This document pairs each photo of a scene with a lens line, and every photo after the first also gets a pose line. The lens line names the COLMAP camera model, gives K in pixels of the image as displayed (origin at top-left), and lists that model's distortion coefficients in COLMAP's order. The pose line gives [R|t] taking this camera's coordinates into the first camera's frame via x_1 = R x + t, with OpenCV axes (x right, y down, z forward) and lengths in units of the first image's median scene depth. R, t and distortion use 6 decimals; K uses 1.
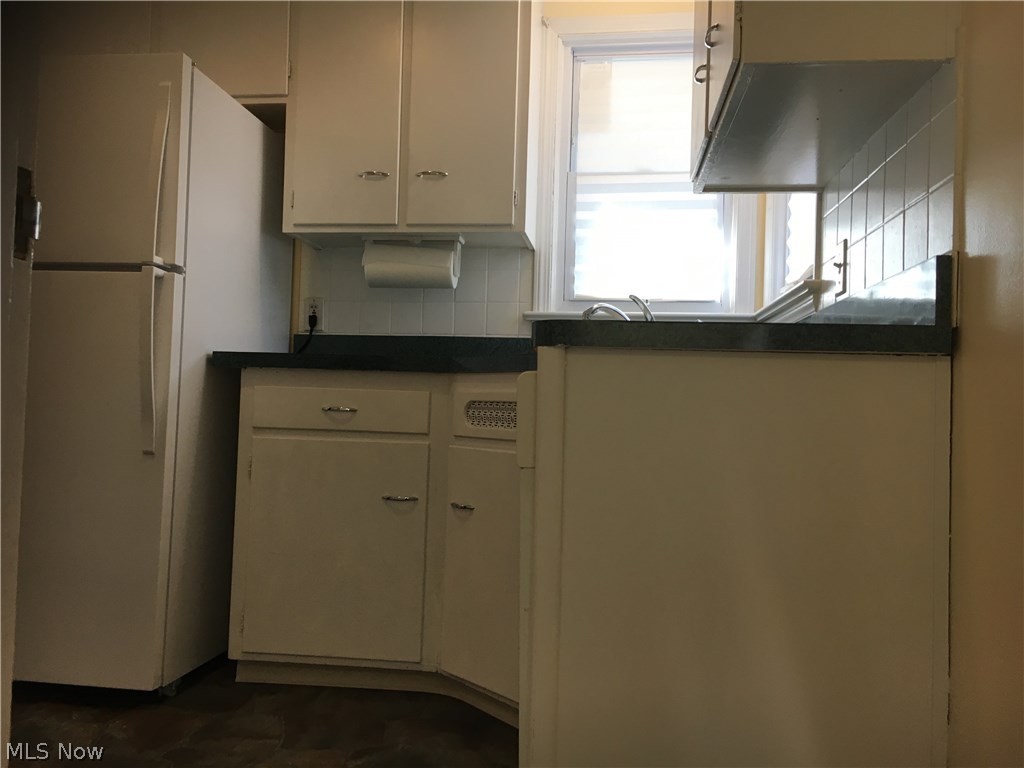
lens RADIAL K [[873.4, 0, 506.8], [0, 873.4, 382.8], [0, 0, 1]] dist [0.055471, -0.091836]
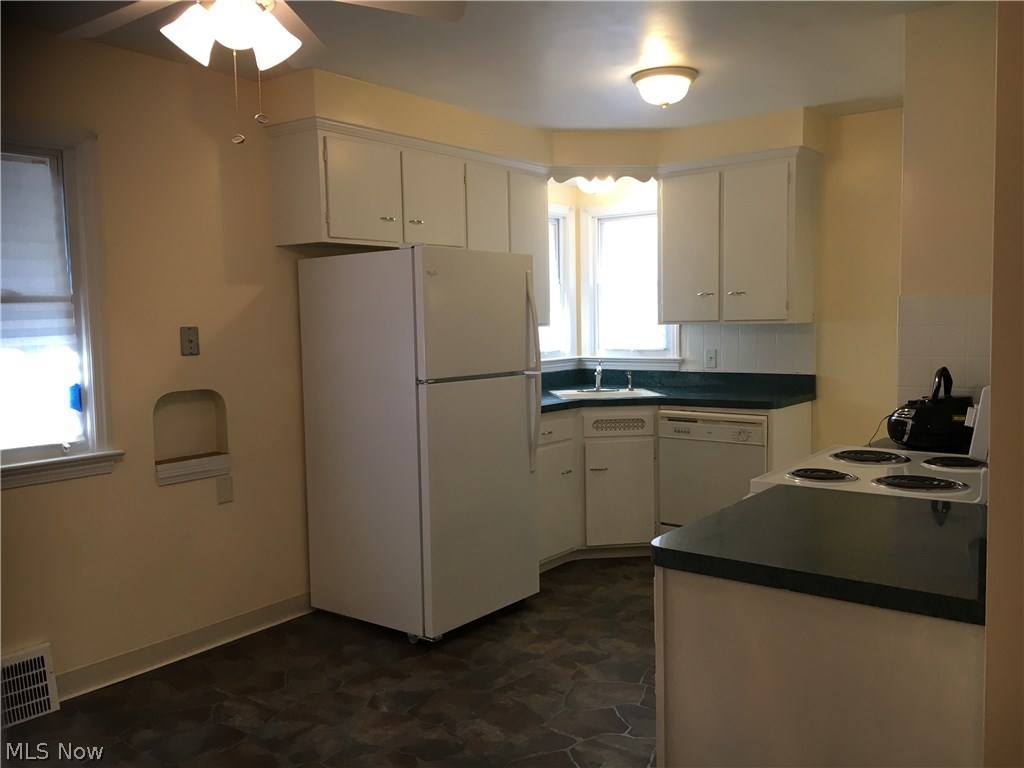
lens RADIAL K [[873.4, 0, 506.8], [0, 873.4, 382.8], [0, 0, 1]] dist [0.055471, -0.091836]
pose [[0.514571, -0.103784, 0.851144, -1.965095], [0.015867, 0.993630, 0.111566, -0.312254], [-0.857301, -0.043904, 0.512940, 0.091949]]
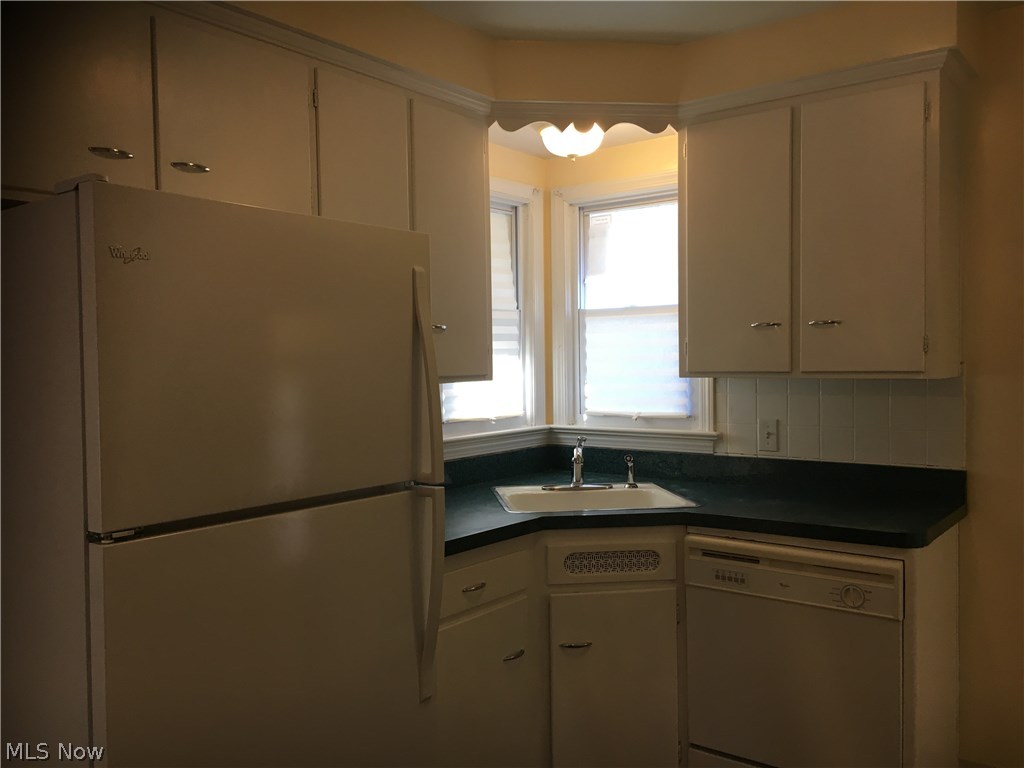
lens RADIAL K [[873.4, 0, 506.8], [0, 873.4, 382.8], [0, 0, 1]] dist [0.055471, -0.091836]
pose [[0.510335, -0.060990, 0.857810, -1.071691], [0.009951, 0.997834, 0.065025, -0.282817], [-0.859918, -0.024649, 0.509836, 0.481757]]
